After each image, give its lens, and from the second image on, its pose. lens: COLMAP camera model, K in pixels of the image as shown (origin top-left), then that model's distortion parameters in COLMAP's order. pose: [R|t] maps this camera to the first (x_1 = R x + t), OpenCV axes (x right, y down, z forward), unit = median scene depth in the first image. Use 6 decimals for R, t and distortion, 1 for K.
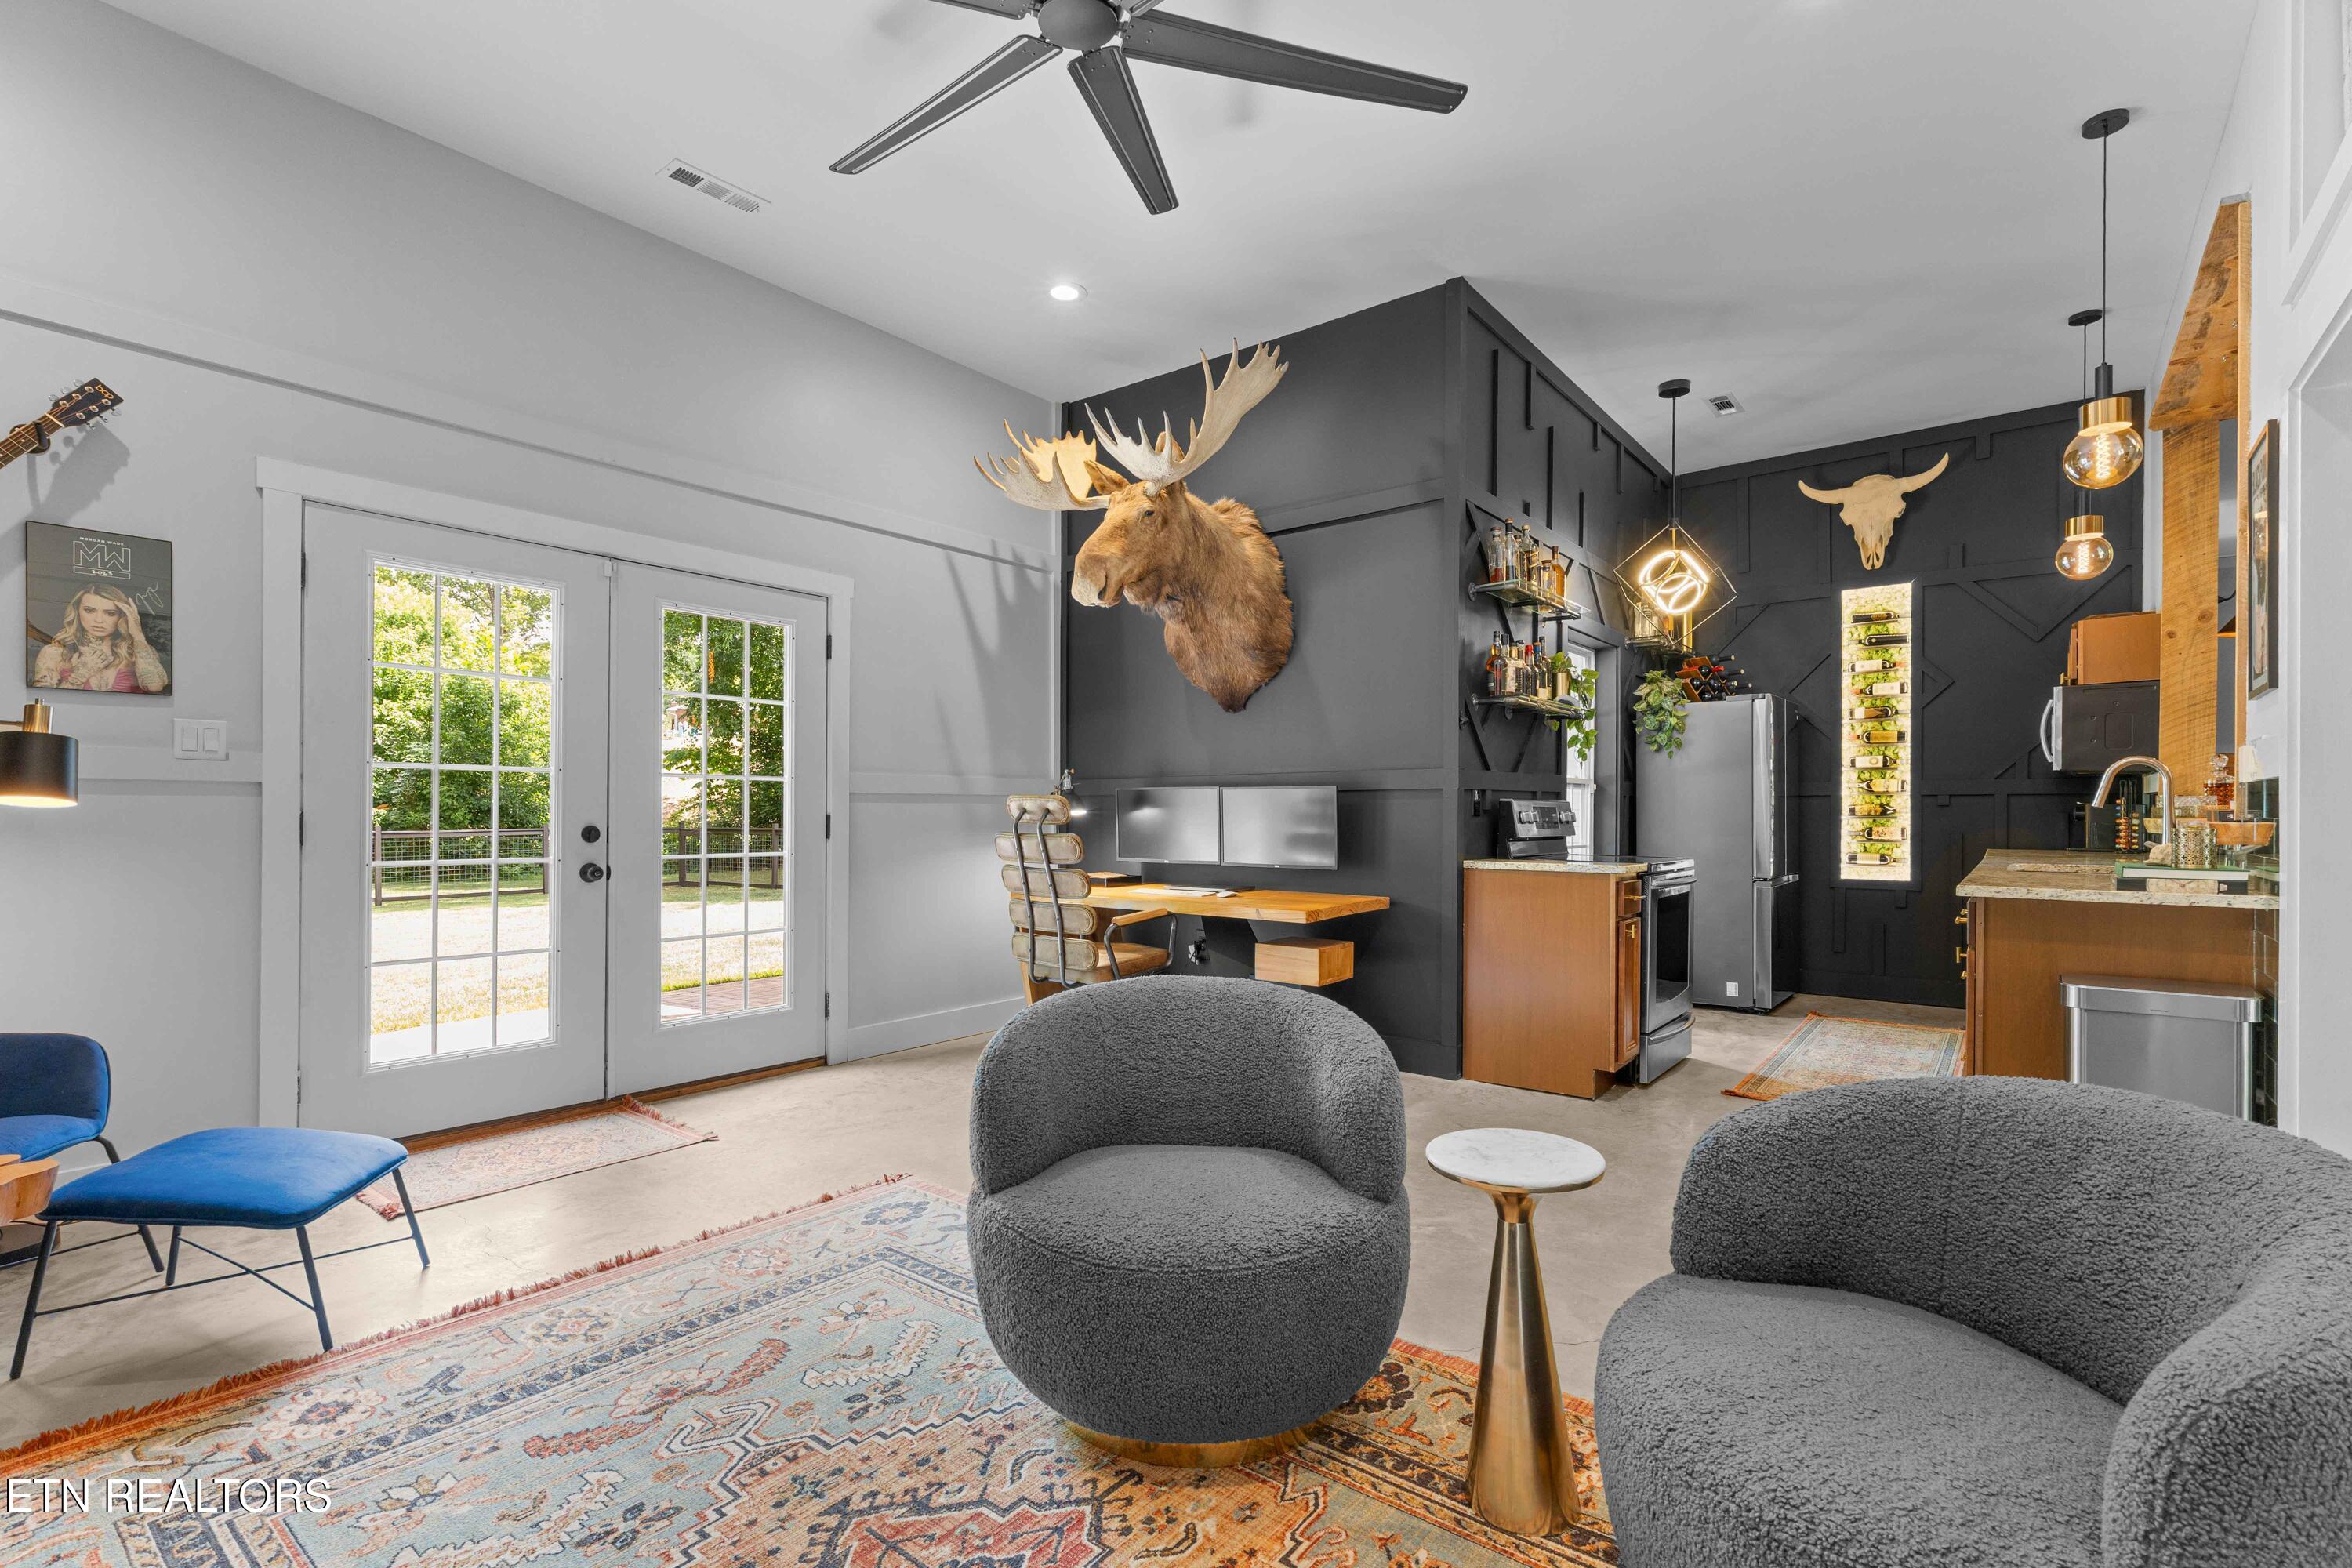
lens RADIAL K [[1073.5, 0, 1187.1], [0, 1073.5, 824.4], [0, 0, 1]] dist [0.002100, 0.000130]
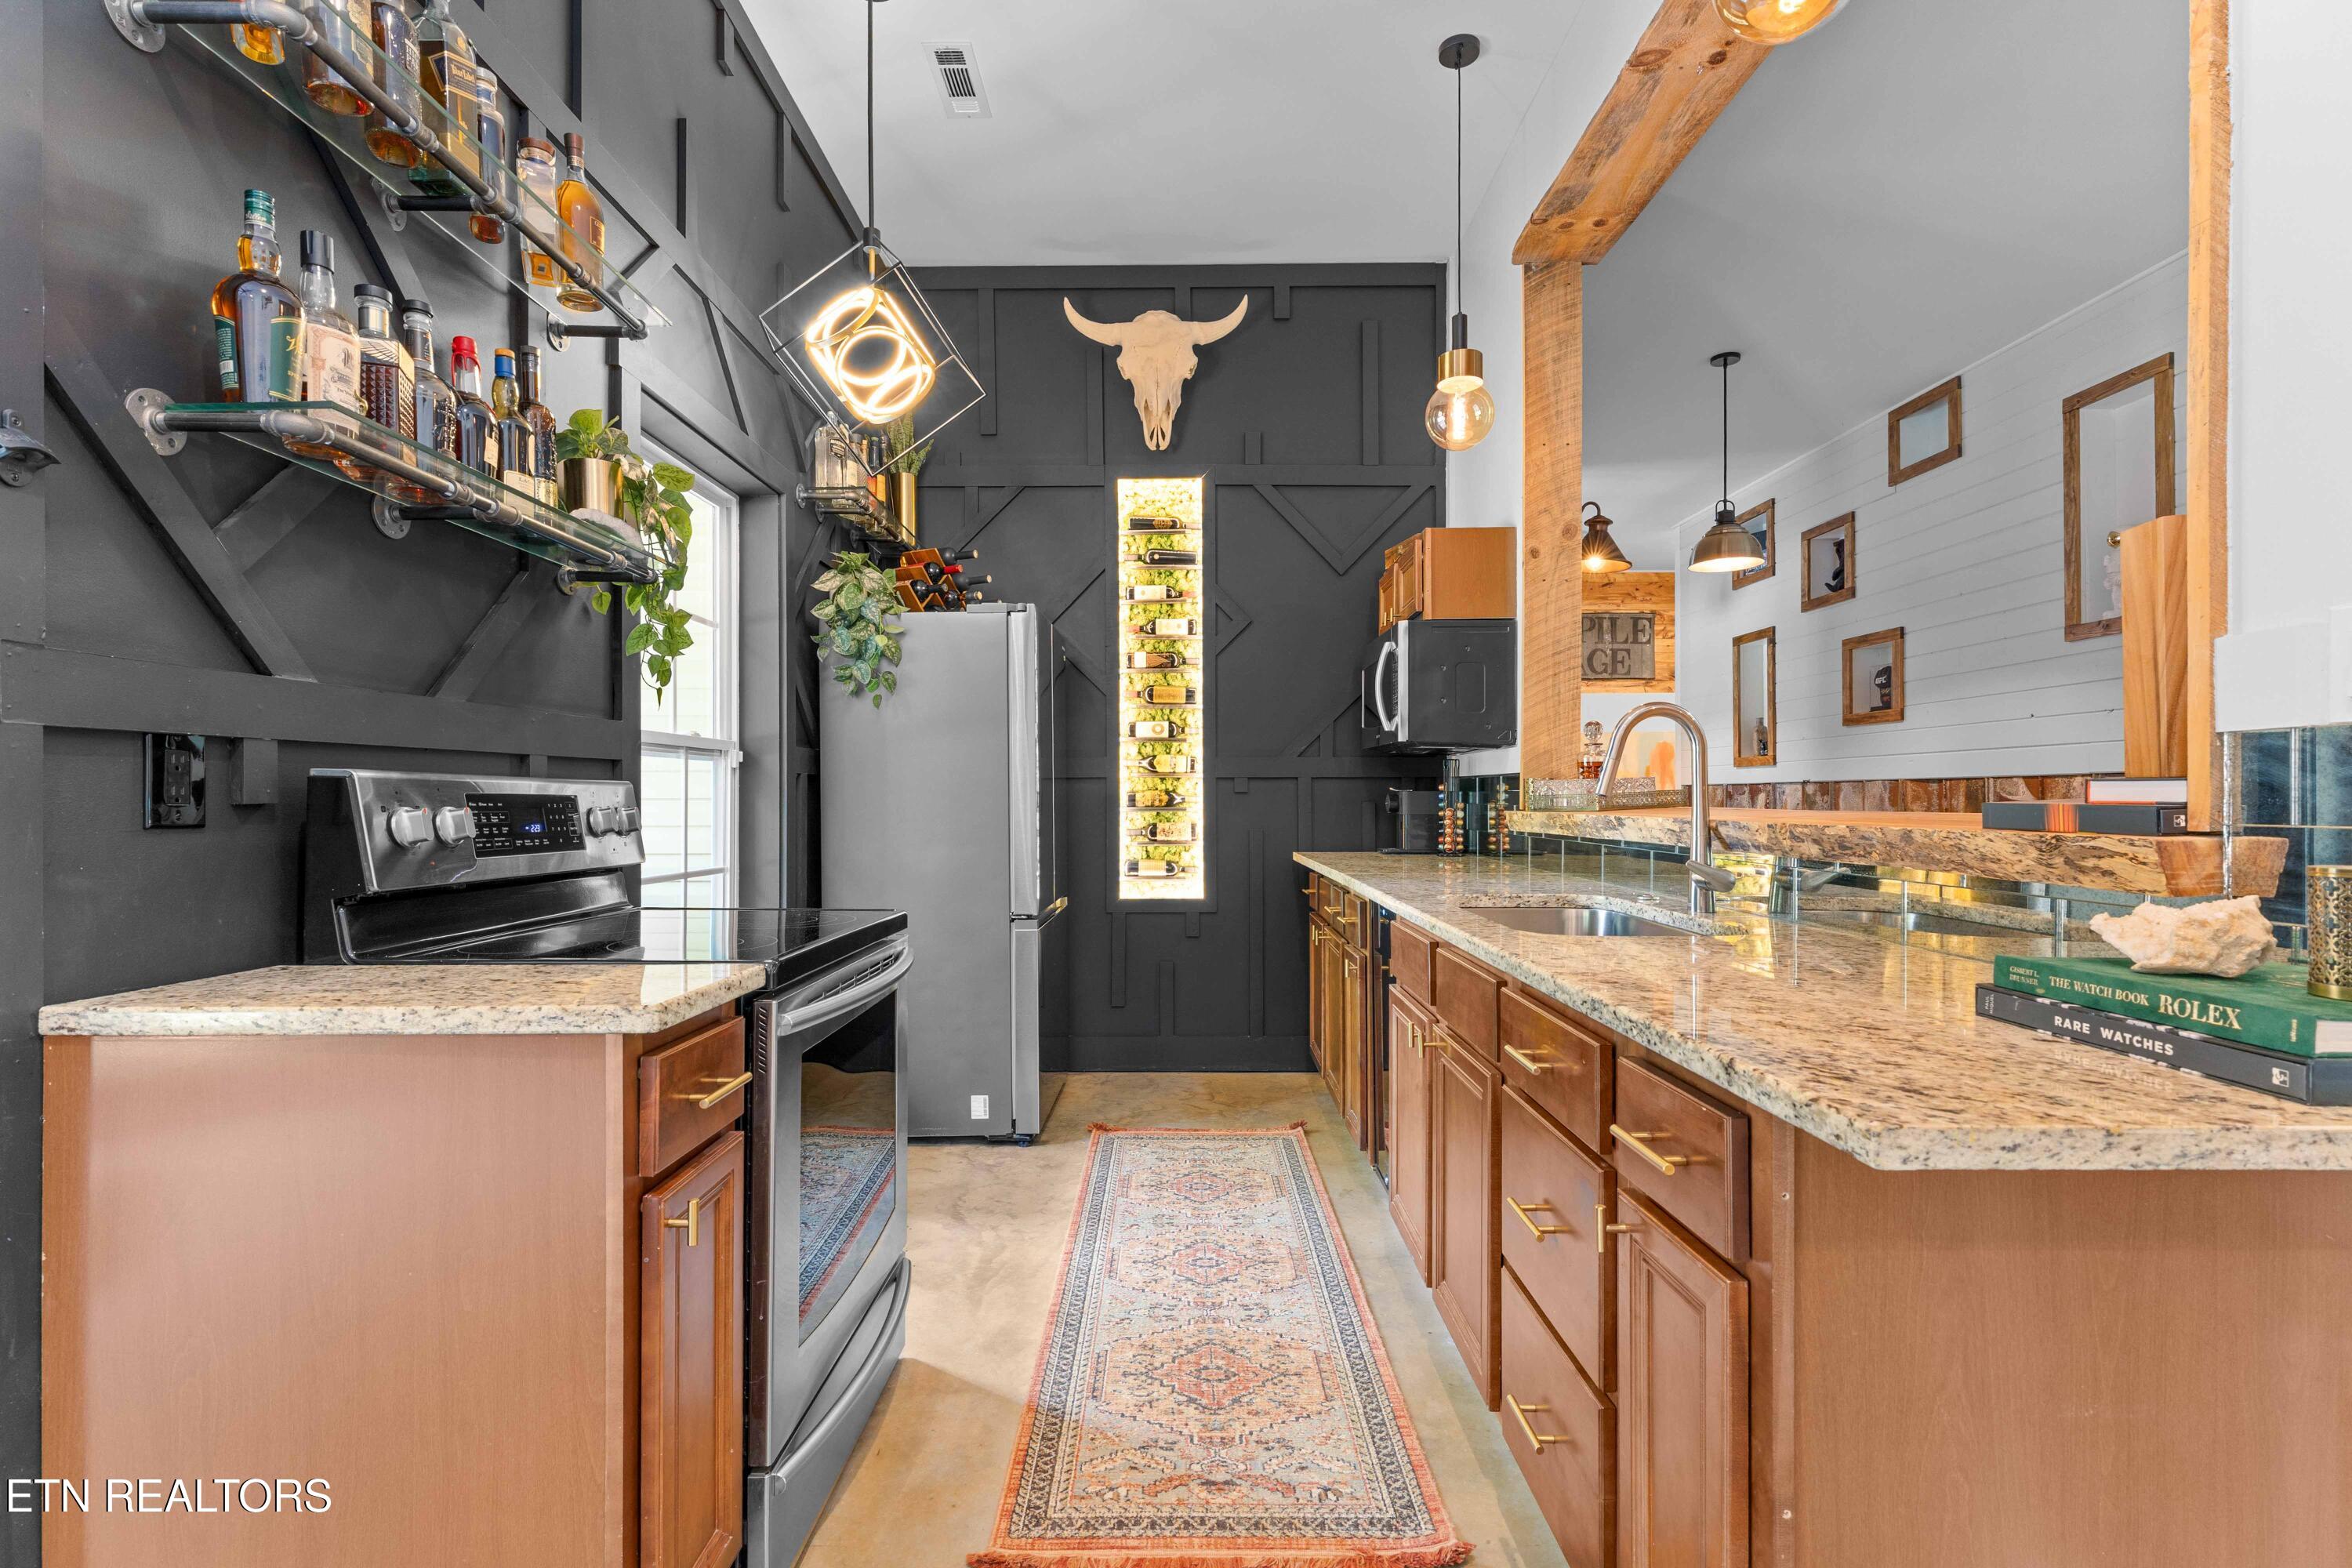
lens RADIAL K [[1073.5, 0, 1177.3], [0, 1073.5, 798.0], [0, 0, 1]] dist [0.002100, 0.000130]
pose [[0.788050, -0.001913, 0.615608, 0.223829], [0.009771, 0.999908, -0.009400, -0.007402], [-0.615533, 0.013423, 0.787997, 0.453240]]
